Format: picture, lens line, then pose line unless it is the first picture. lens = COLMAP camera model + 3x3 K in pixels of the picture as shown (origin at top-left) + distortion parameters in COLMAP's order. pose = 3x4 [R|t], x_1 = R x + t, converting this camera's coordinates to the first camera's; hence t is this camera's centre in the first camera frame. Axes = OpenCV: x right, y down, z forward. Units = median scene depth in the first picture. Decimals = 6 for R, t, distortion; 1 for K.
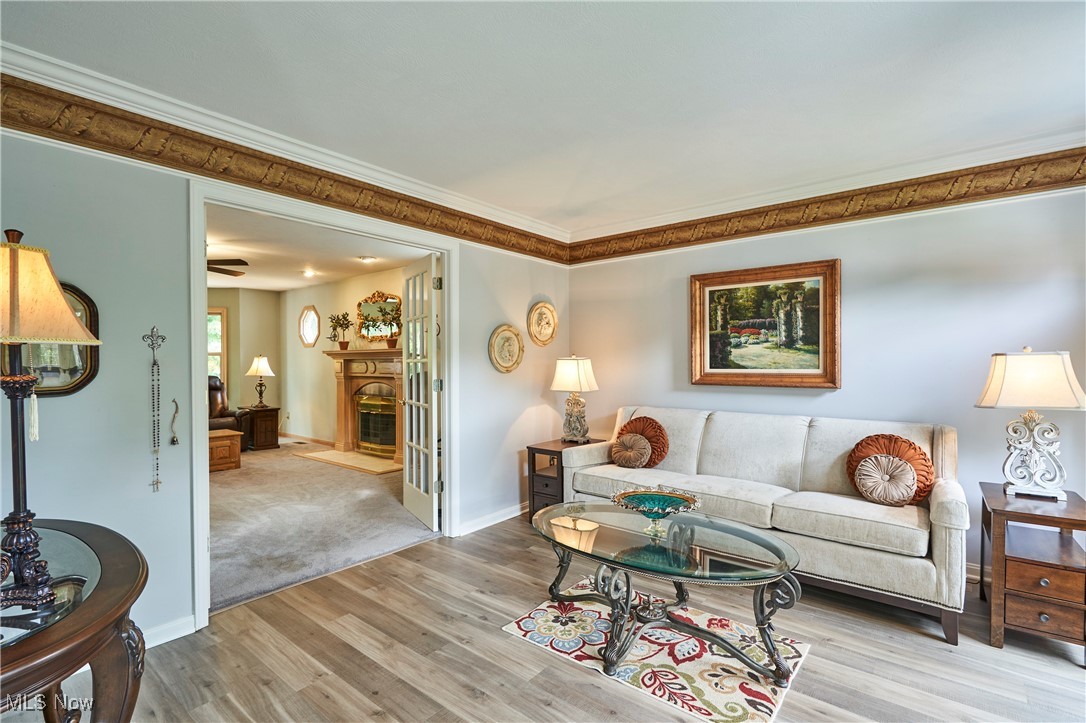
lens RADIAL K [[496.2, 0, 542.6], [0, 496.2, 362.3], [0, 0, 1]] dist [-0.003599, -0.000724]
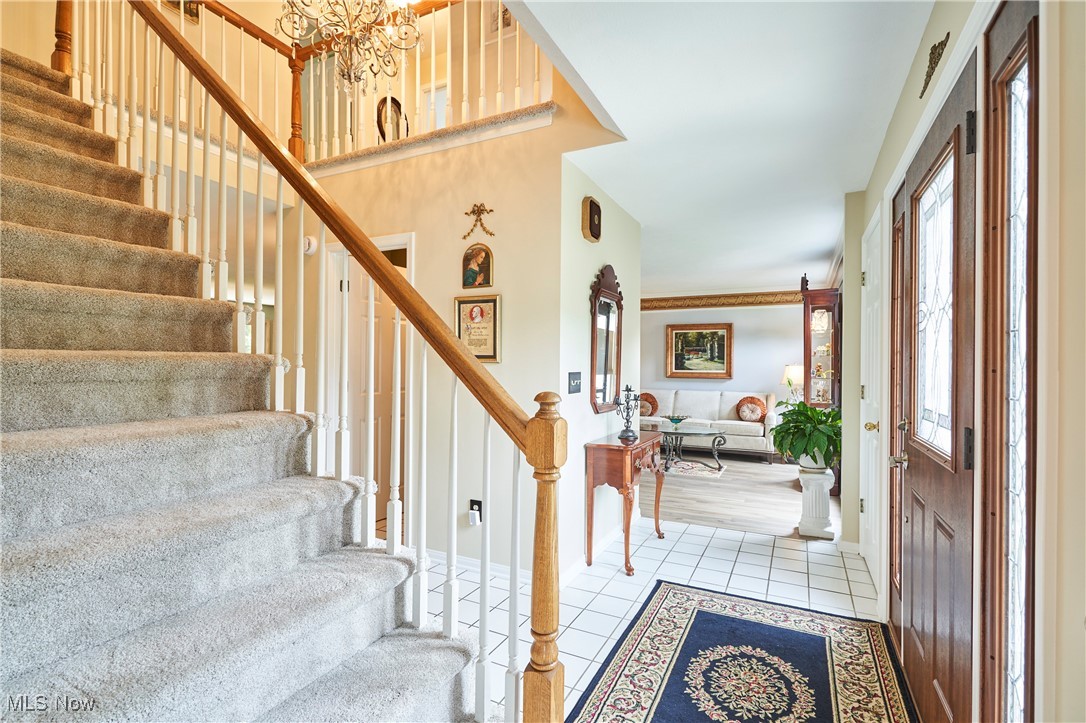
lens RADIAL K [[496.2, 0, 544.1], [0, 496.2, 361.8], [0, 0, 1]] dist [-0.003599, -0.000724]
pose [[0.978029, 0.010880, 0.208187, -0.704530], [-0.009532, 0.999927, -0.007477, -0.001103], [-0.208253, 0.005328, 0.978061, -1.023138]]
